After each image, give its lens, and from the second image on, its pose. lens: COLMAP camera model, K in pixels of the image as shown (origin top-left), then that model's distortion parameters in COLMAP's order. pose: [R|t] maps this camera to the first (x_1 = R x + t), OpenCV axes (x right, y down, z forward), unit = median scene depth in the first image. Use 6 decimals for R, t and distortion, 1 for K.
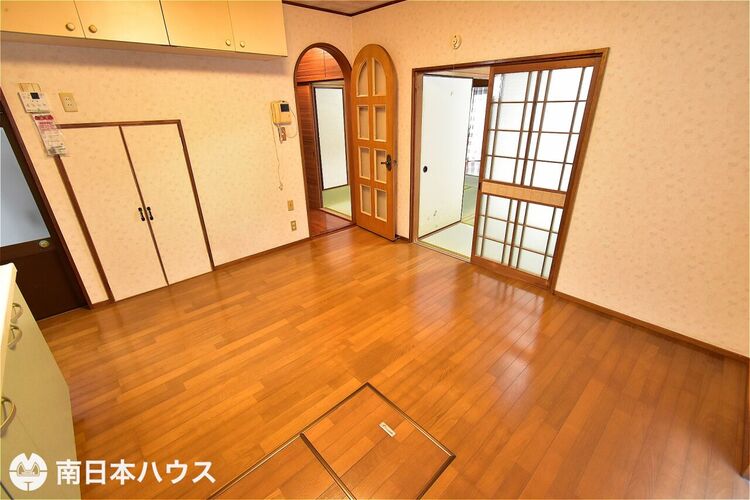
lens RADIAL K [[330.4, 0, 377.4], [0, 330.4, 248.7], [0, 0, 1]] dist [0.000255, 0.000435]
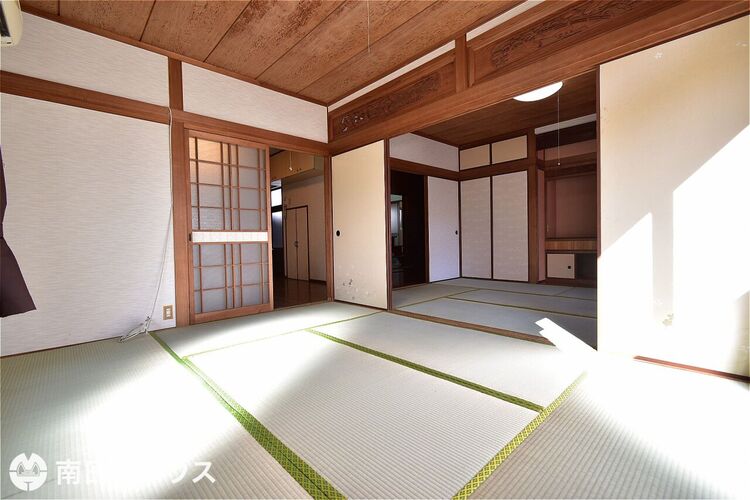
lens RADIAL K [[330.4, 0, 371.4], [0, 330.4, 253.4], [0, 0, 1]] dist [0.000255, 0.000435]
pose [[-0.011699, 0.060195, -0.998118, 1.613623], [-0.371694, 0.926400, 0.060226, -0.381172], [0.928282, 0.371699, 0.011536, 1.483769]]
